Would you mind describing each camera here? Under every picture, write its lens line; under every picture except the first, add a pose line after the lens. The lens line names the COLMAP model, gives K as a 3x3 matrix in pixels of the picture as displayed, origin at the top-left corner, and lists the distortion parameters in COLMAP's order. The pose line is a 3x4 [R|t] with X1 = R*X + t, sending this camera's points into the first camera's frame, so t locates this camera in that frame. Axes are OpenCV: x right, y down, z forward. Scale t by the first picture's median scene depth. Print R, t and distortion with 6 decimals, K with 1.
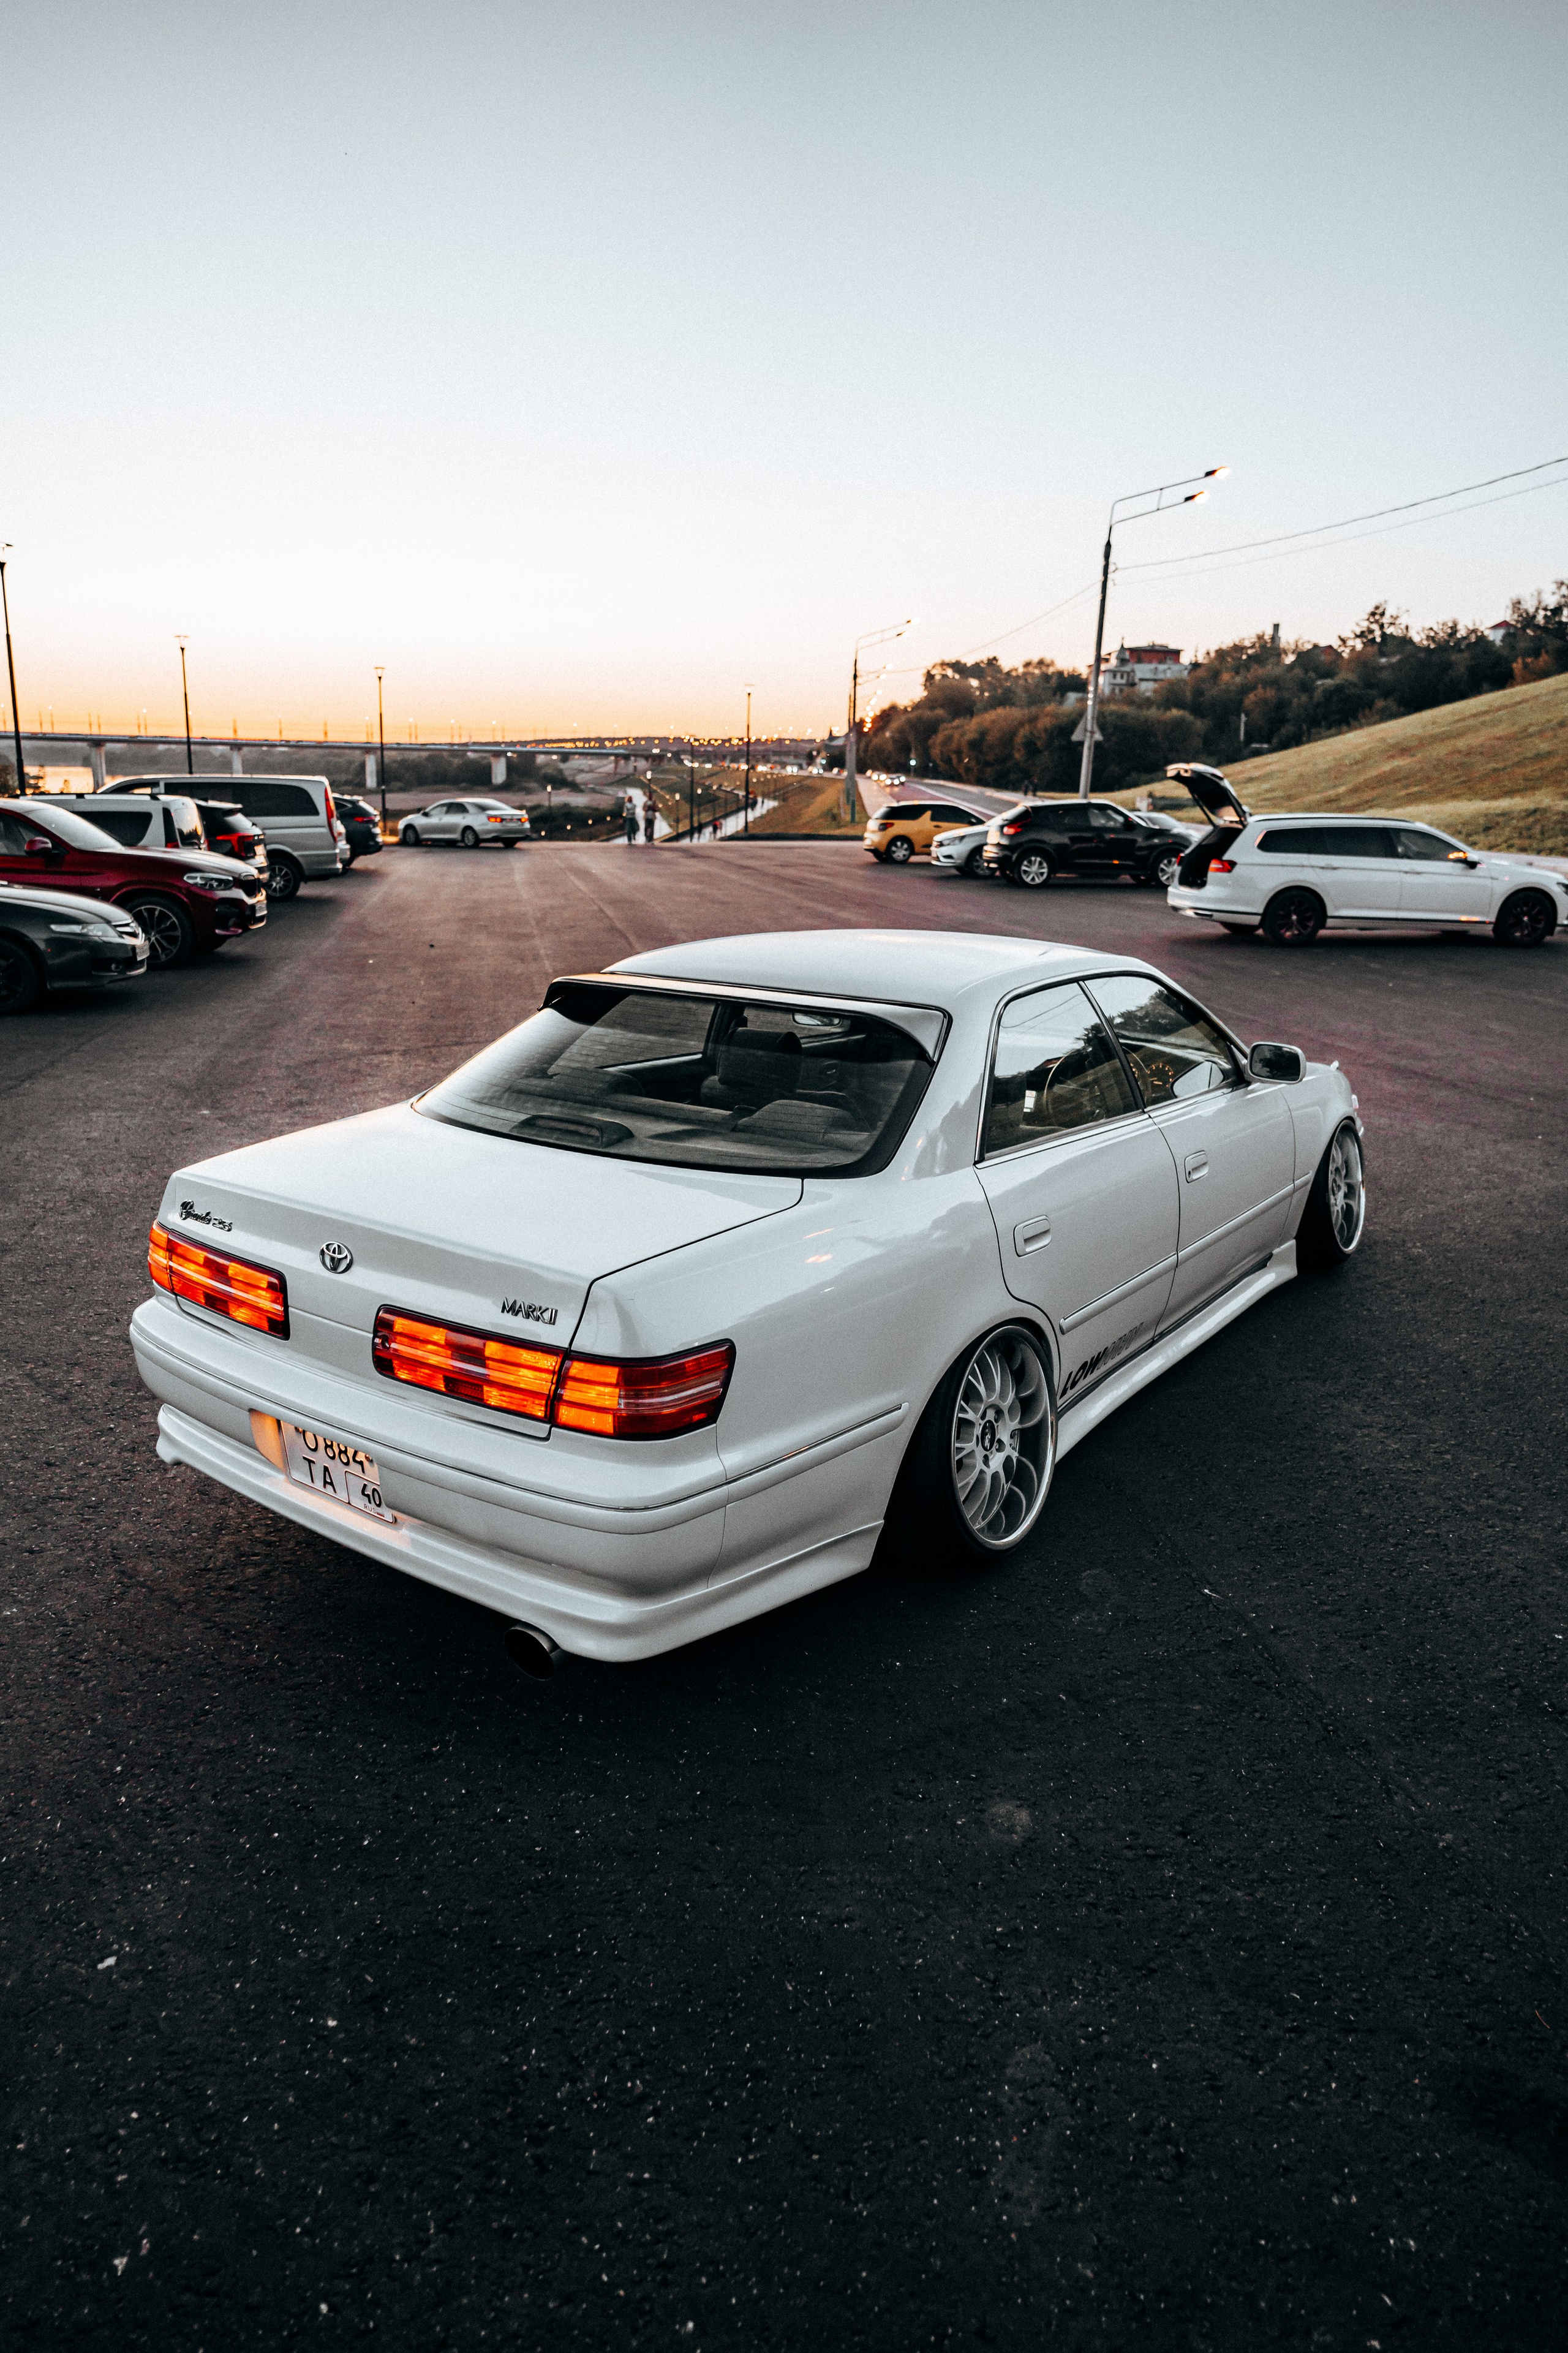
lens RADIAL K [[1494.5, 0, 792.7], [0, 1494.5, 1154.0], [0, 0, 1]] dist [-0.040421, -0.000440]
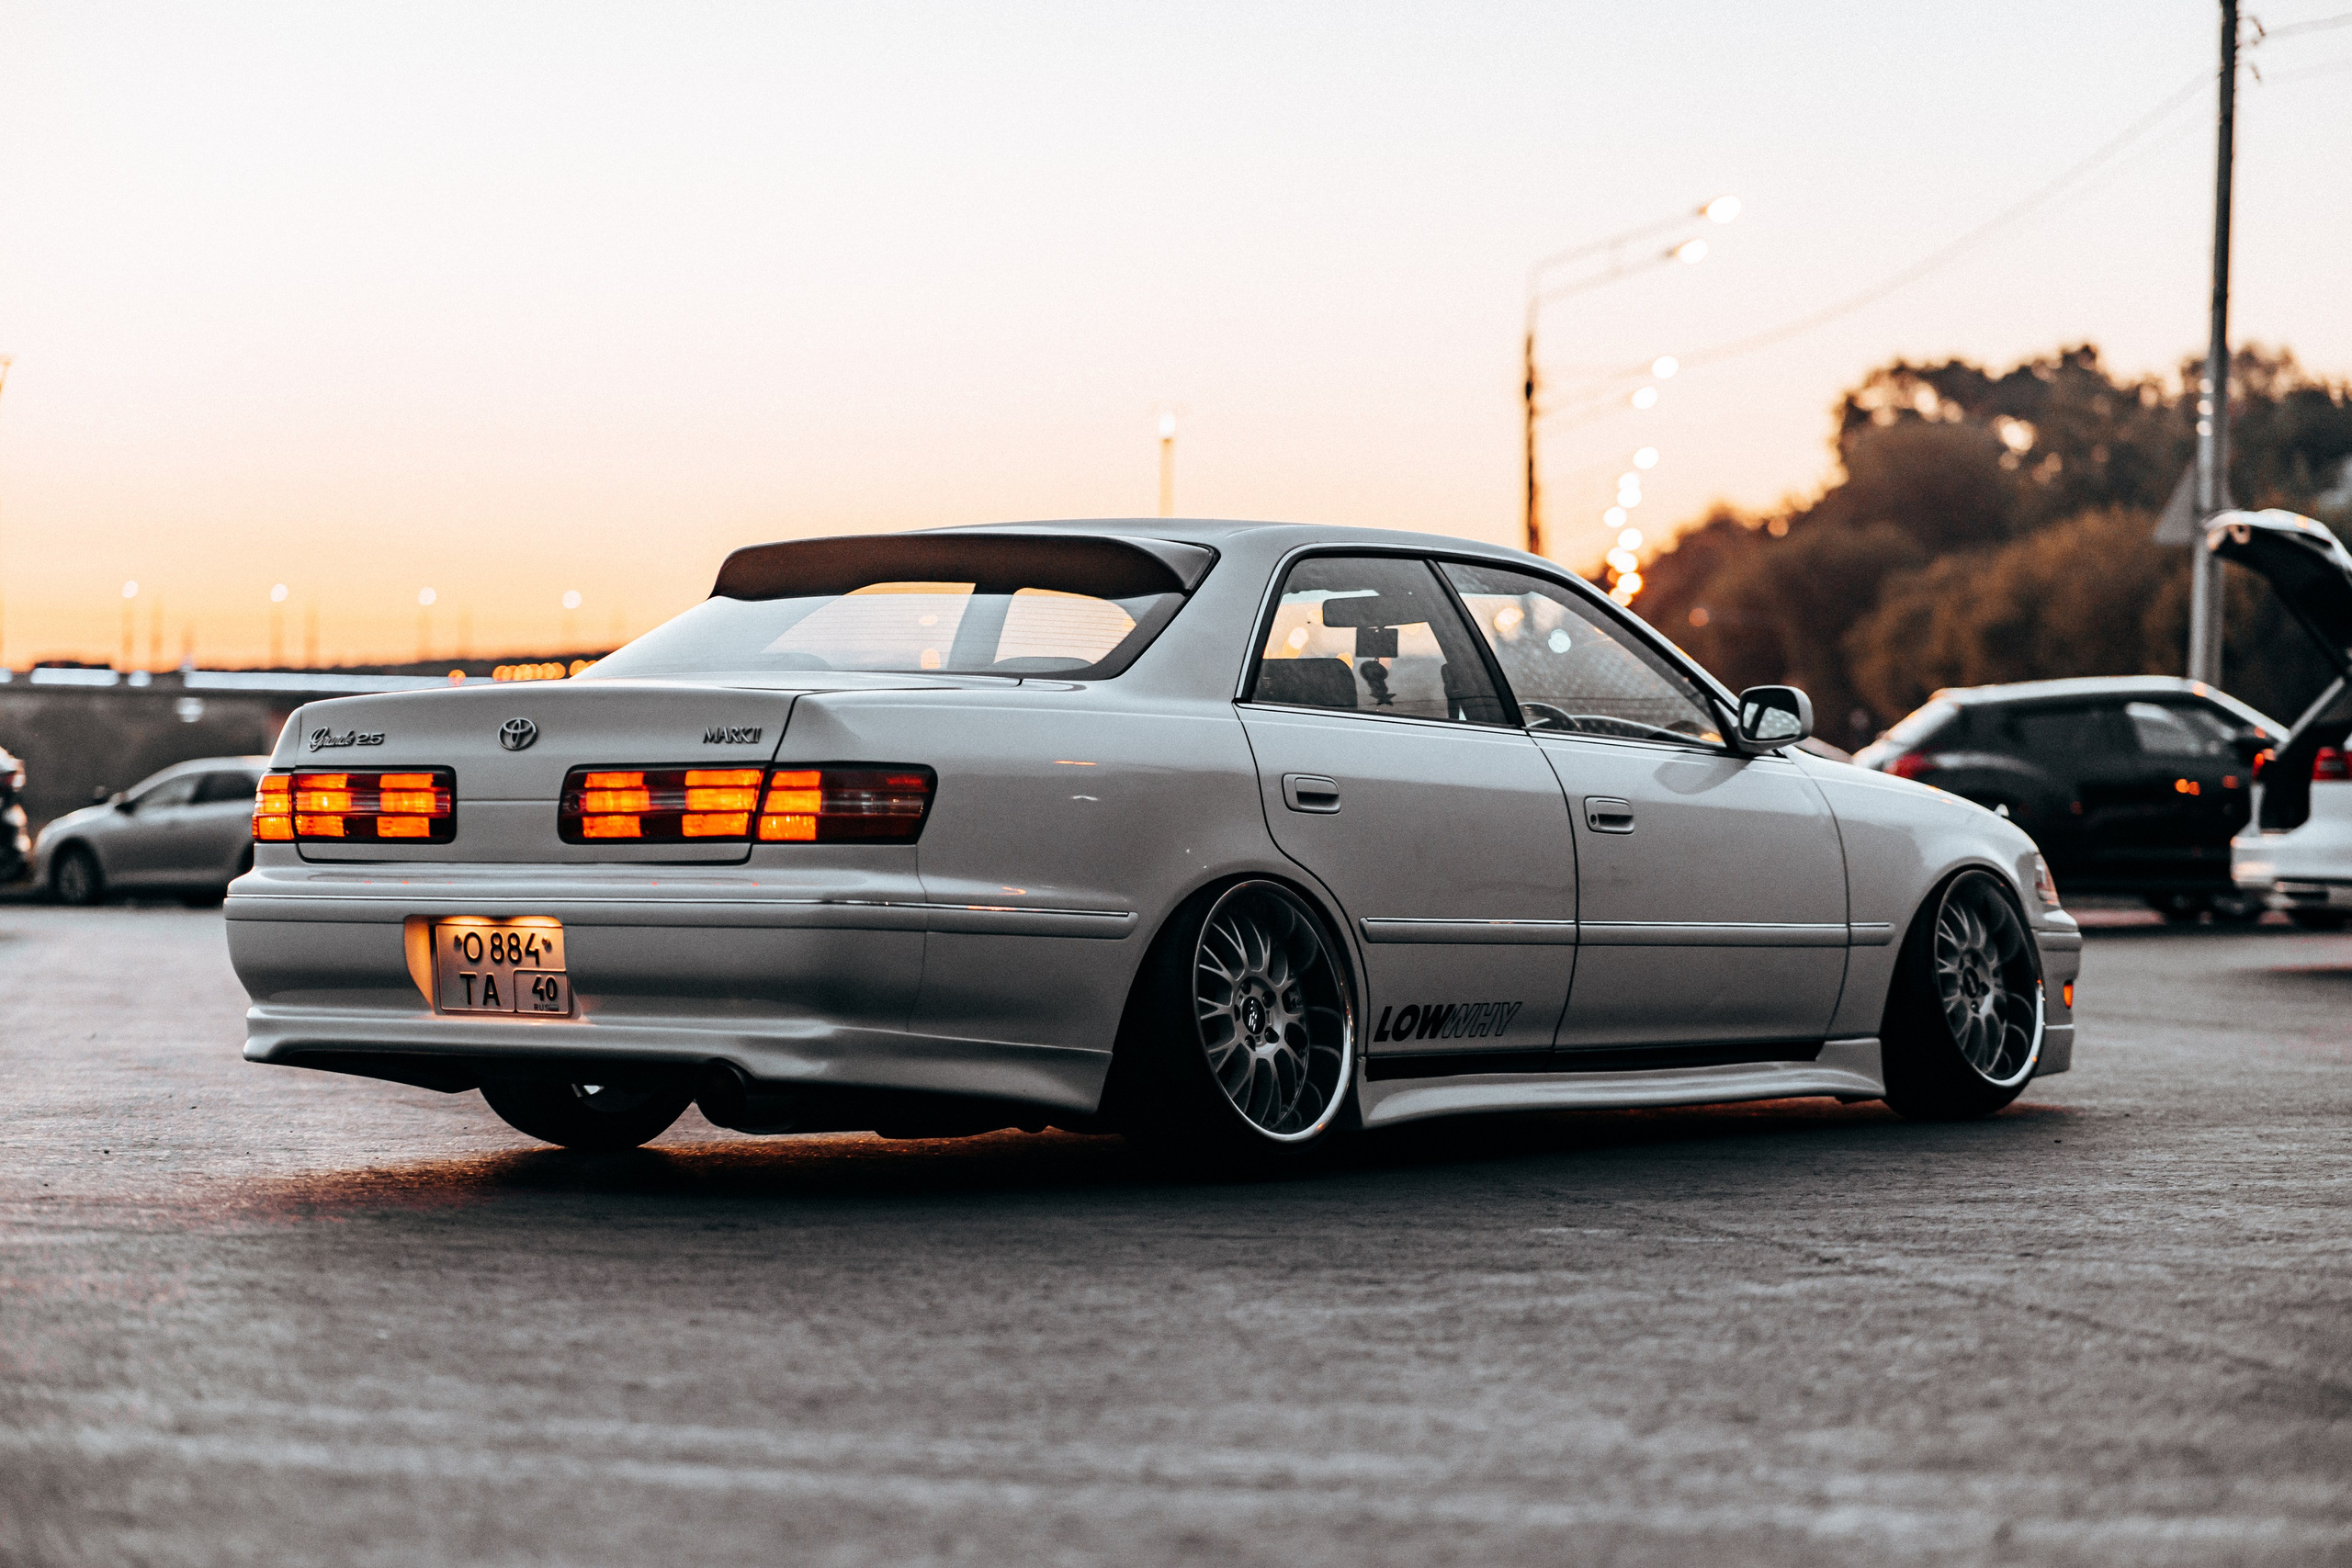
lens RADIAL K [[5926.5, 0, 1174.8], [0, 5926.5, 786.1], [0, 0, 1]] dist [-0.006291, 0.000000]
pose [[0.999307, -0.008644, -0.036217, 0.167548], [-0.000687, 0.968233, -0.250048, 0.718246], [0.037228, 0.249899, 0.967556, -1.795986]]
